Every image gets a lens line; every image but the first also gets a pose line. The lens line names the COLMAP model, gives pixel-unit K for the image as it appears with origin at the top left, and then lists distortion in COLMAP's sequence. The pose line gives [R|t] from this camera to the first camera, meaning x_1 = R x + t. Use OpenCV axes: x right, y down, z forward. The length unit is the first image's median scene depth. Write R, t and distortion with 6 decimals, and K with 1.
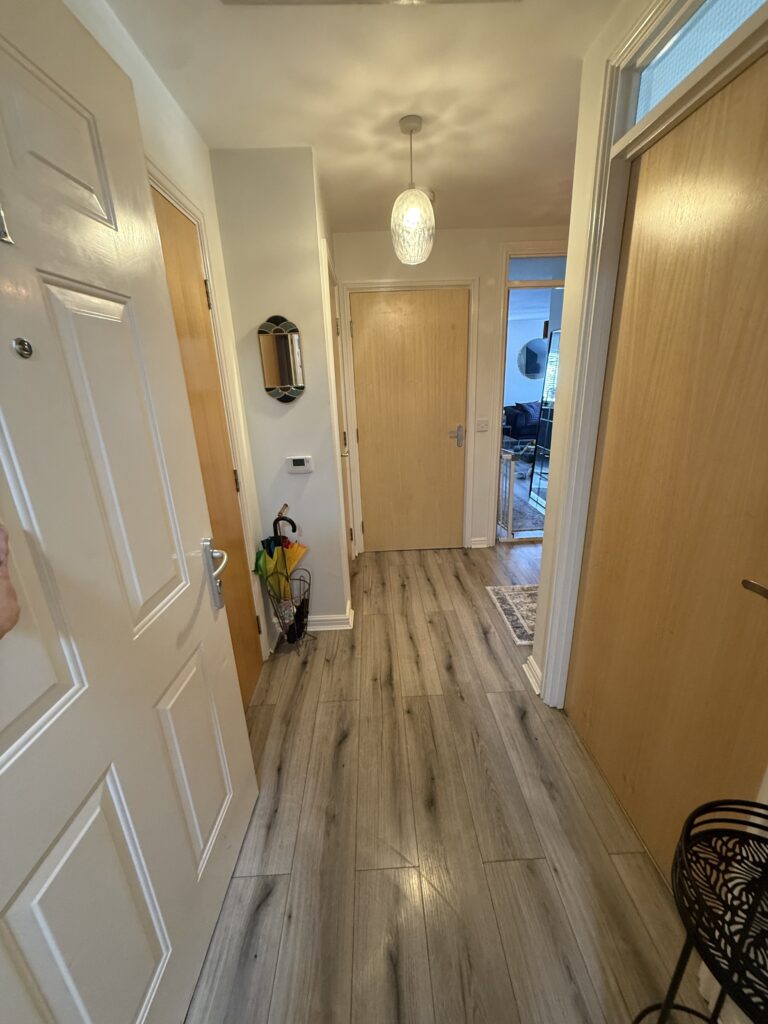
lens RADIAL K [[407.9, 0, 384.3], [0, 407.9, 511.9], [0, 0, 1]] dist [0.002392, -0.000360]
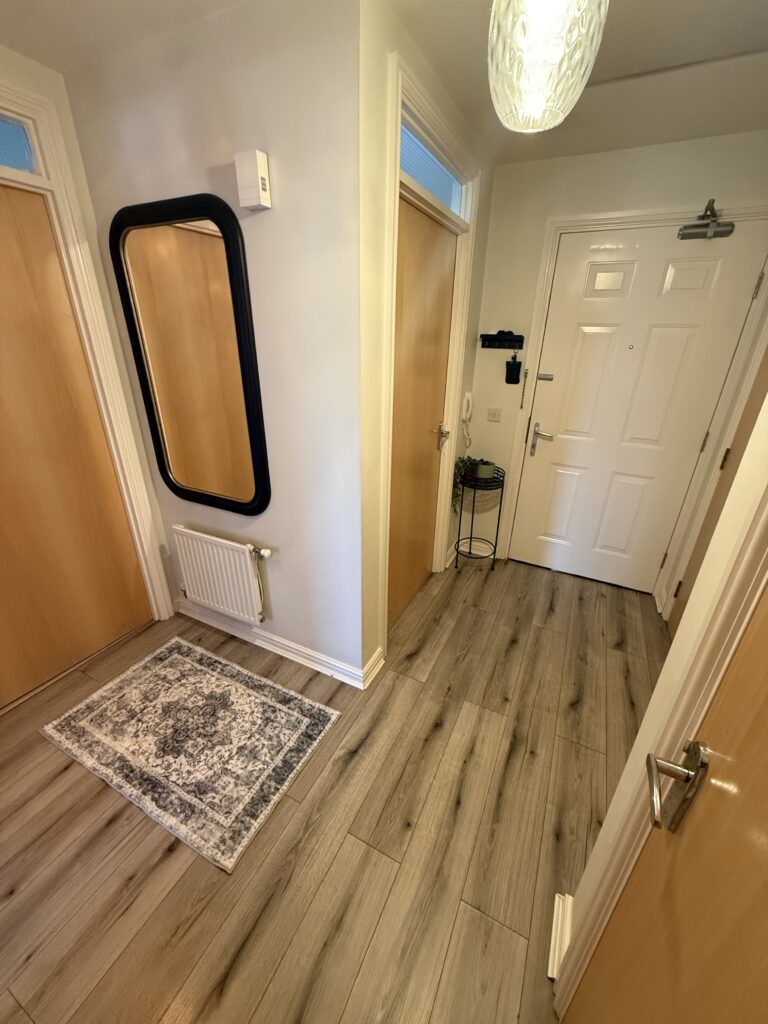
lens RADIAL K [[407.9, 0, 386.4], [0, 407.9, 511.7], [0, 0, 1]] dist [0.002392, -0.000360]
pose [[-0.880250, -0.174577, 0.441229, -0.040043], [0.162098, 0.763291, 0.625389, -0.491368], [-0.445965, 0.622021, -0.643588, 1.303519]]
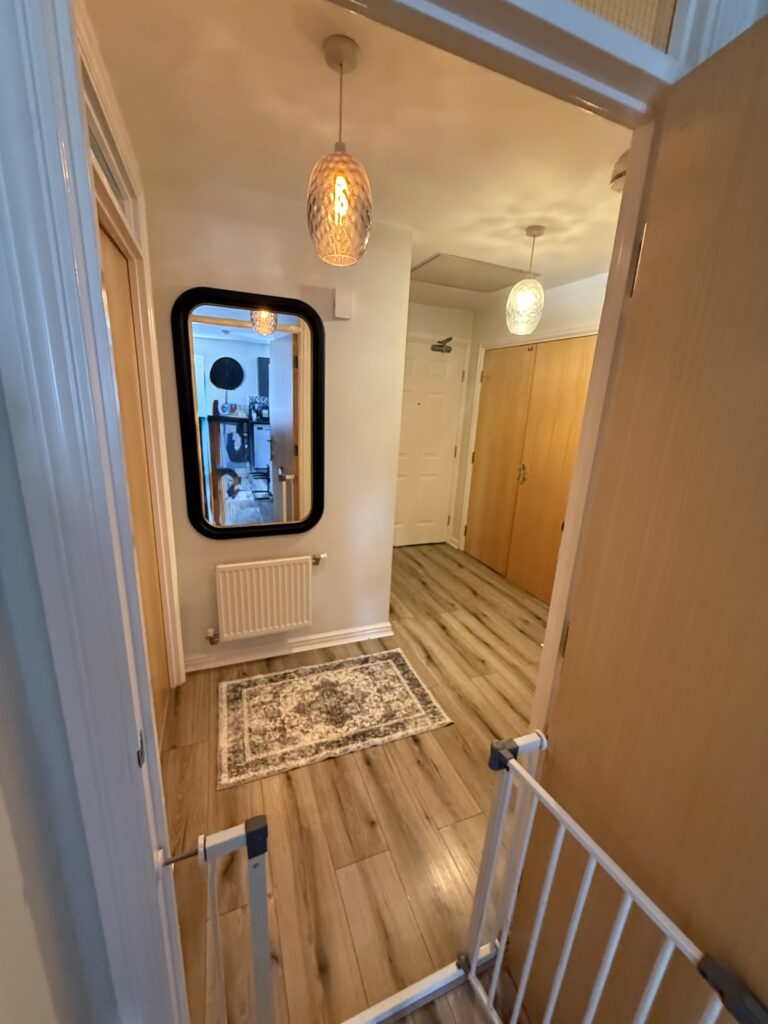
lens RADIAL K [[407.9, 0, 385.9], [0, 407.9, 513.4], [0, 0, 1]] dist [0.002392, -0.000360]
pose [[-0.939888, 0.082725, -0.331311, 0.755000], [-0.121543, 0.825636, 0.550957, -0.654716], [0.319120, 0.558106, -0.765950, 1.755495]]
